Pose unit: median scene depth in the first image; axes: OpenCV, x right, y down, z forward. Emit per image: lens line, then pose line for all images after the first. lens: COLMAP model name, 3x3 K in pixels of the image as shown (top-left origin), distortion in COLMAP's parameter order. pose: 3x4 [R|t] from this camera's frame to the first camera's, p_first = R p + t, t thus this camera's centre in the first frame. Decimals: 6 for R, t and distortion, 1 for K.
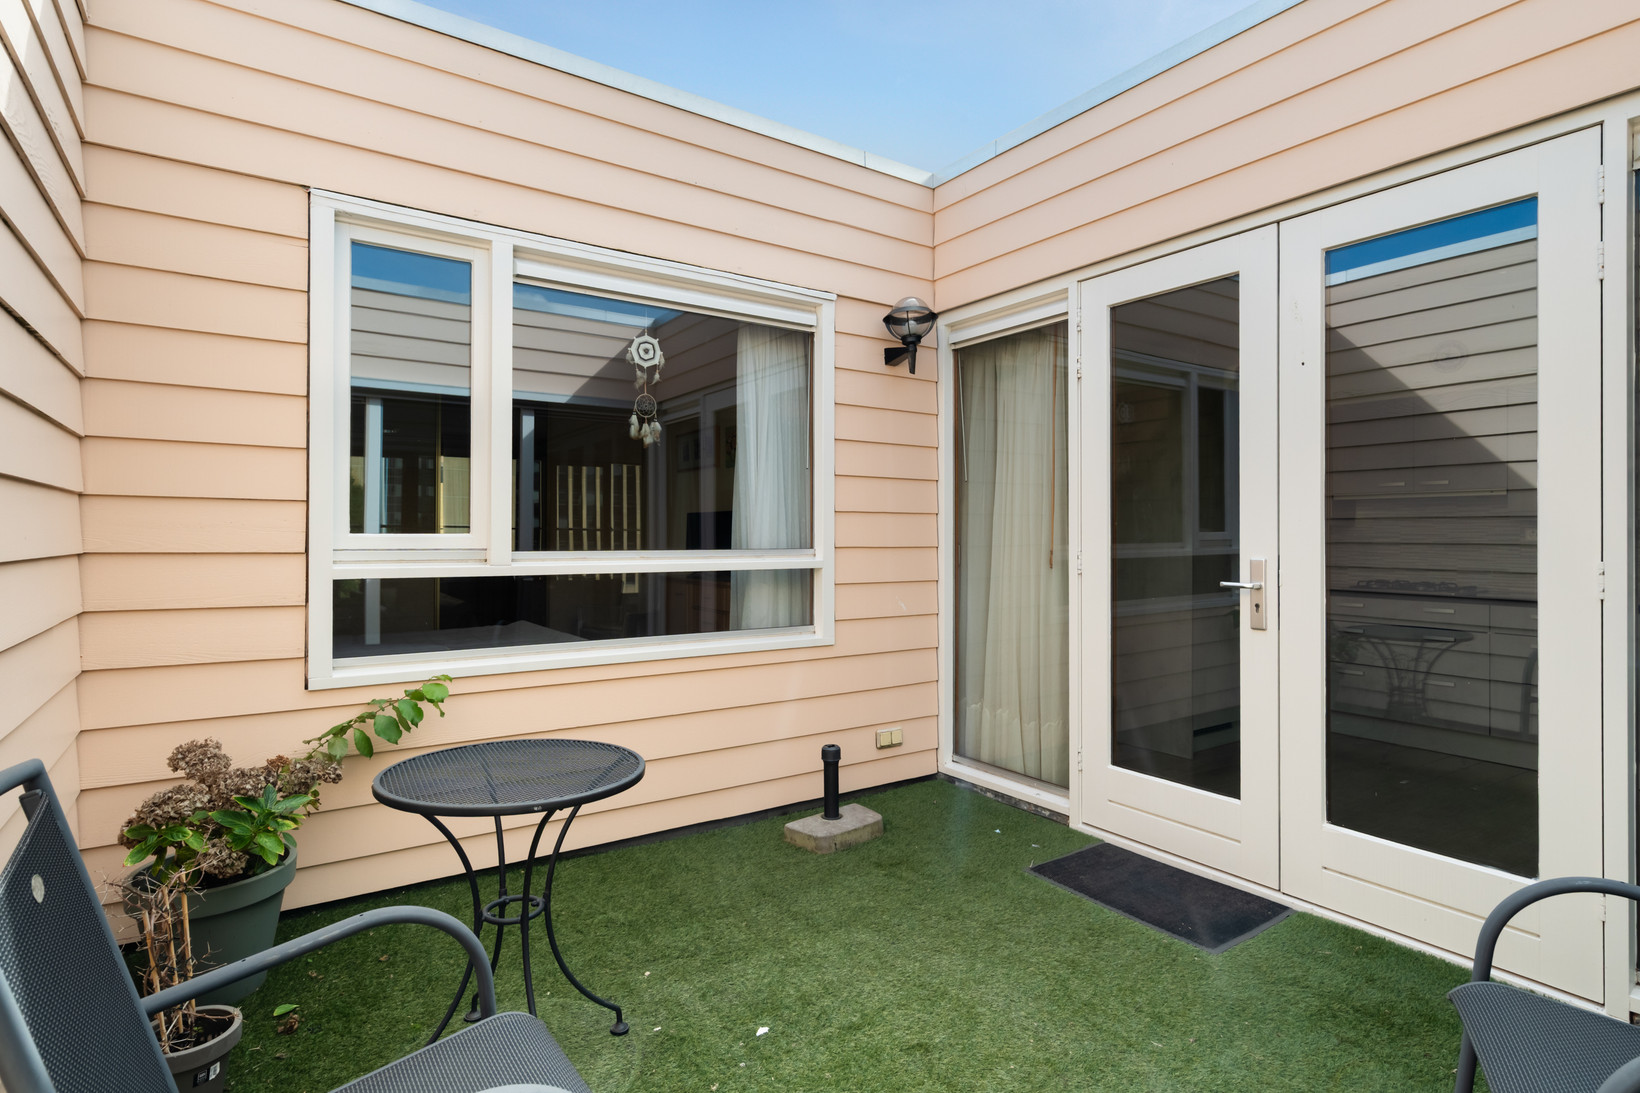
lens RADIAL K [[803.9, 0, 817.5], [0, 803.9, 538.9], [0, 0, 1]] dist [-0.002983, -0.000640]
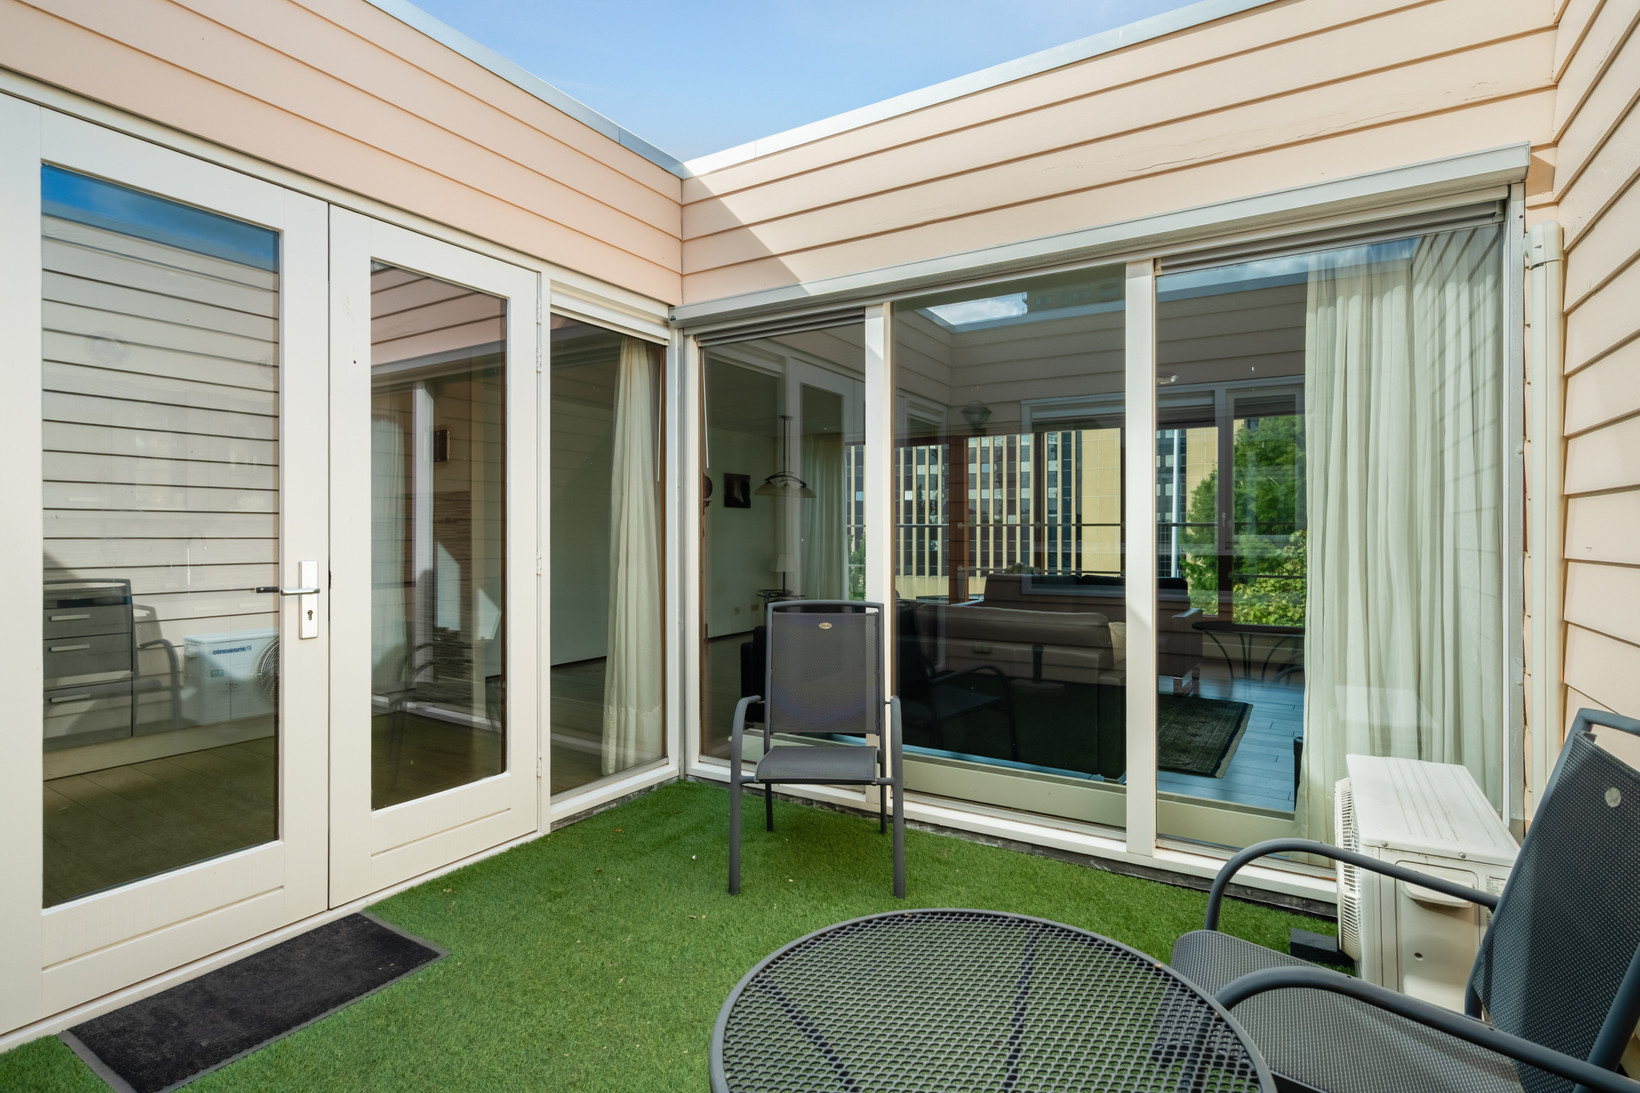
lens RADIAL K [[803.9, 0, 823.3], [0, 803.9, 536.6], [0, 0, 1]] dist [-0.002983, -0.000640]
pose [[-0.416477, -0.010420, 0.909087, -0.533060], [-0.008306, 0.999936, 0.007657, -0.015044], [-0.909108, -0.004362, -0.416537, 0.873757]]
